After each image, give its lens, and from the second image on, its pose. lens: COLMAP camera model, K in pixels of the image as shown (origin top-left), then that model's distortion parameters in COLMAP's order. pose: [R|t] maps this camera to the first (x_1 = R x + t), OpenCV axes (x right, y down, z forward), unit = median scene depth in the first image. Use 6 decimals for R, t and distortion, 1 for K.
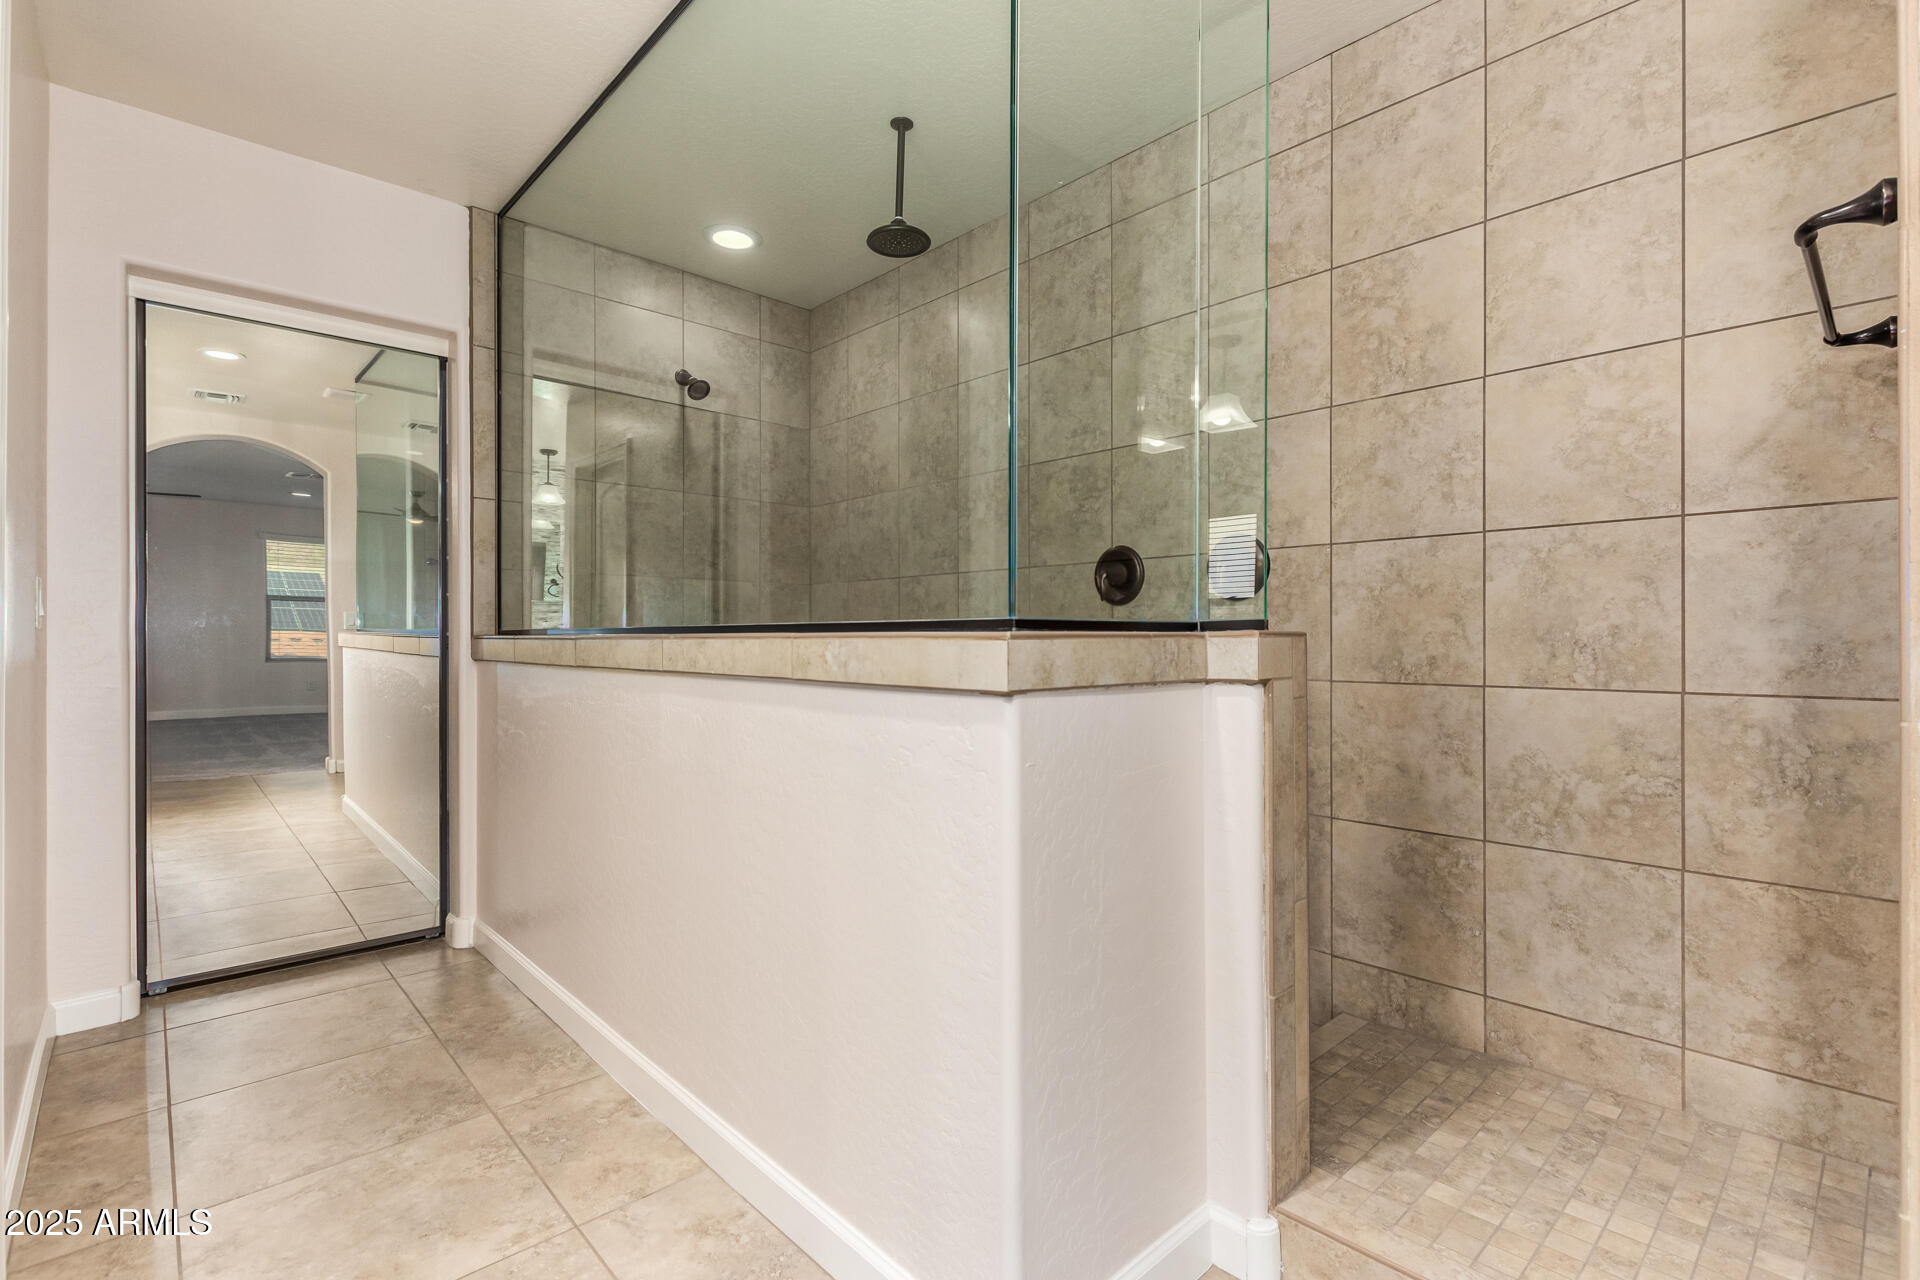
lens RADIAL K [[878.8, 0, 977.0], [0, 878.8, 637.4], [0, 0, 1]] dist [0.005774, -0.002651]
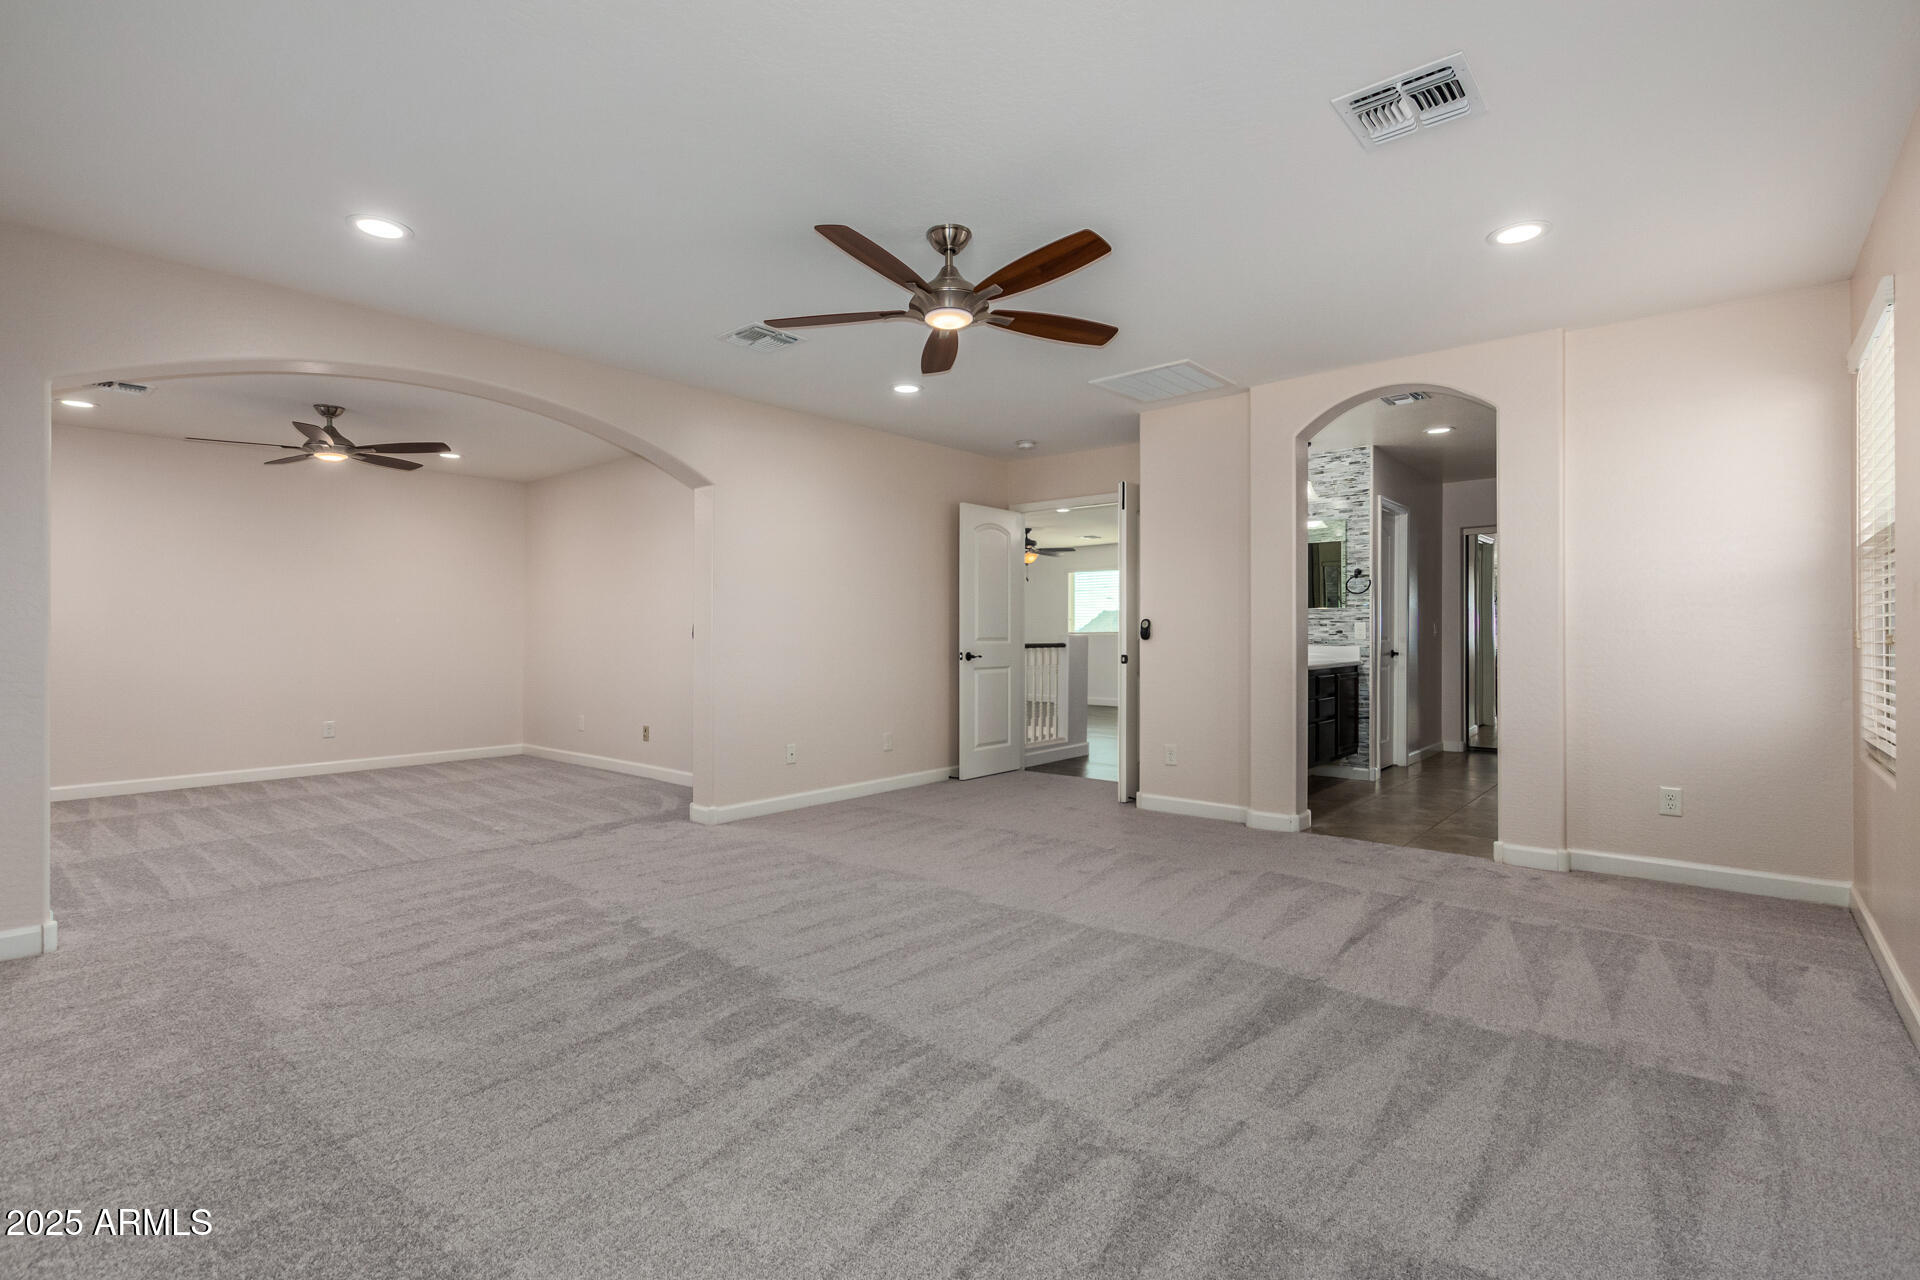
lens RADIAL K [[878.8, 0, 957.9], [0, 878.8, 655.8], [0, 0, 1]] dist [0.005774, -0.002651]
pose [[0.104543, 0.024475, -0.994219, 1.870700], [0.008393, 0.999640, 0.025491, -0.028806], [0.994485, -0.011009, 0.104300, -1.078079]]
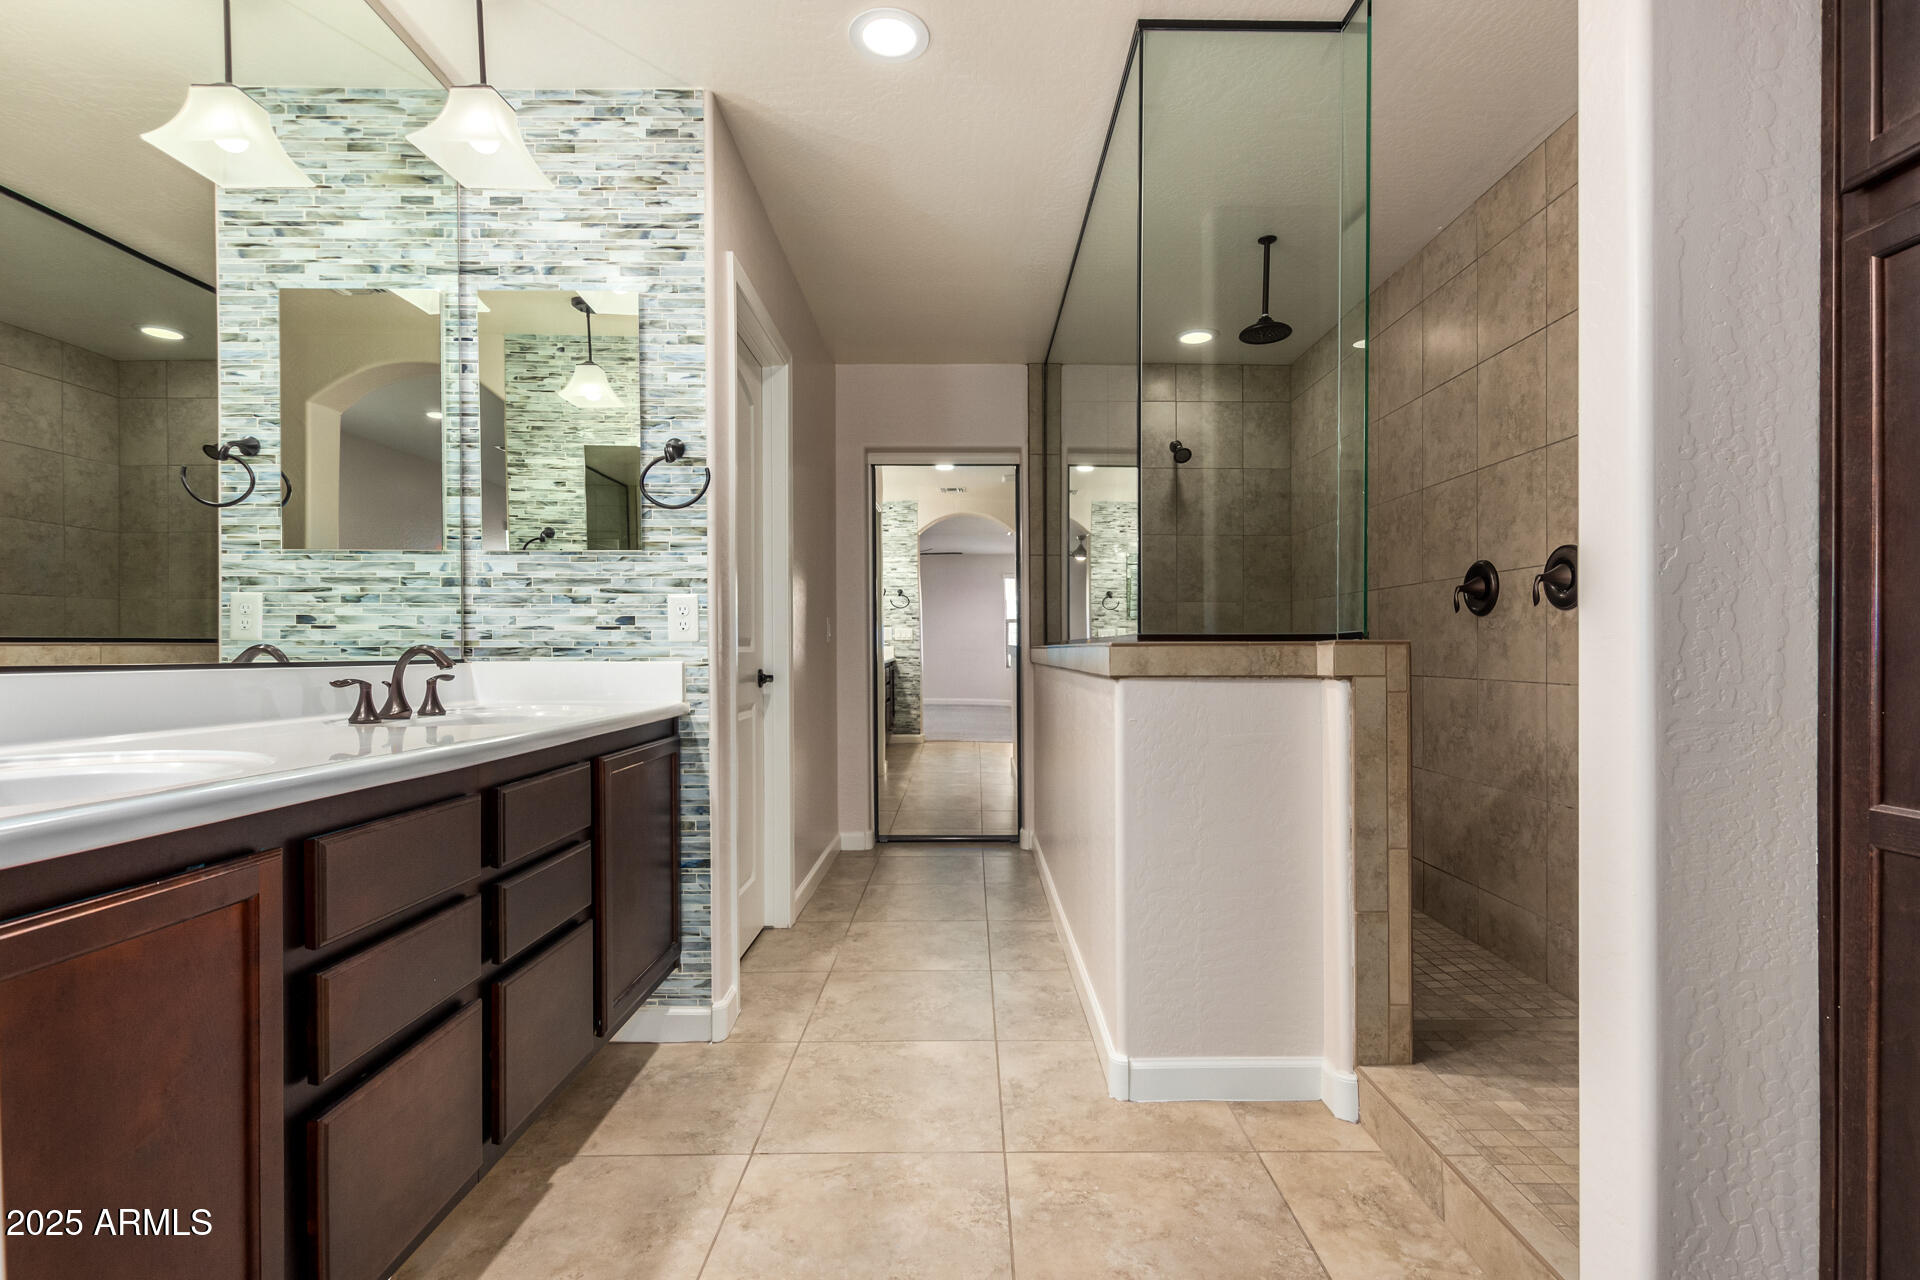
lens RADIAL K [[878.8, 0, 987.5], [0, 878.8, 667.4], [0, 0, 1]] dist [0.005774, -0.002651]
pose [[0.742681, 0.013957, -0.669500, 0.423735], [0.000661, 0.999767, 0.021575, 0.002266], [0.669645, -0.016466, 0.742498, -0.194486]]
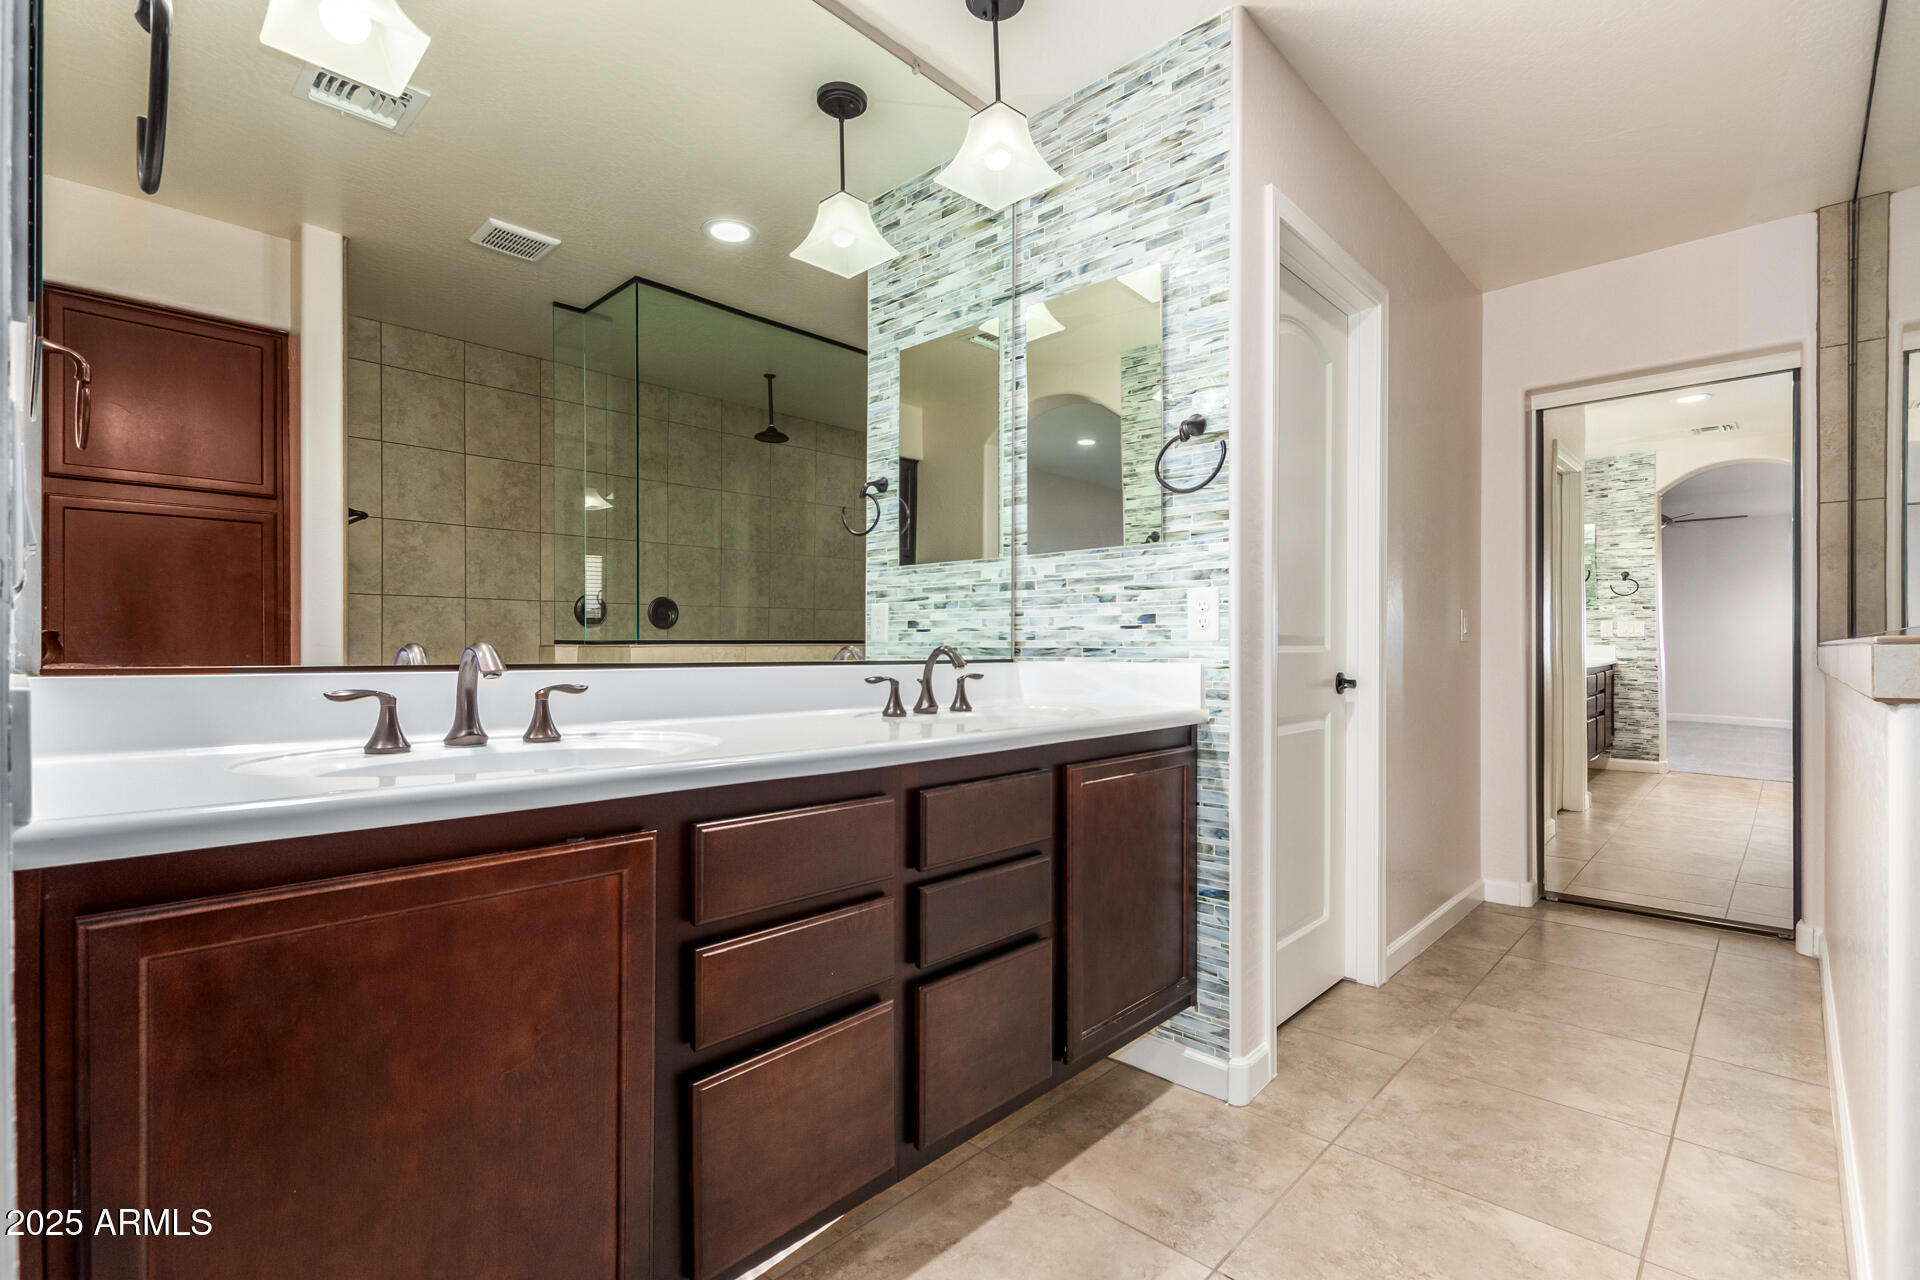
lens RADIAL K [[878.8, 0, 969.6], [0, 878.8, 660.5], [0, 0, 1]] dist [0.005774, -0.002651]
pose [[0.068003, 0.013240, -0.997597, 0.378193], [0.002266, 0.999907, 0.013425, 0.001717], [0.997683, -0.003173, 0.067966, -0.018195]]
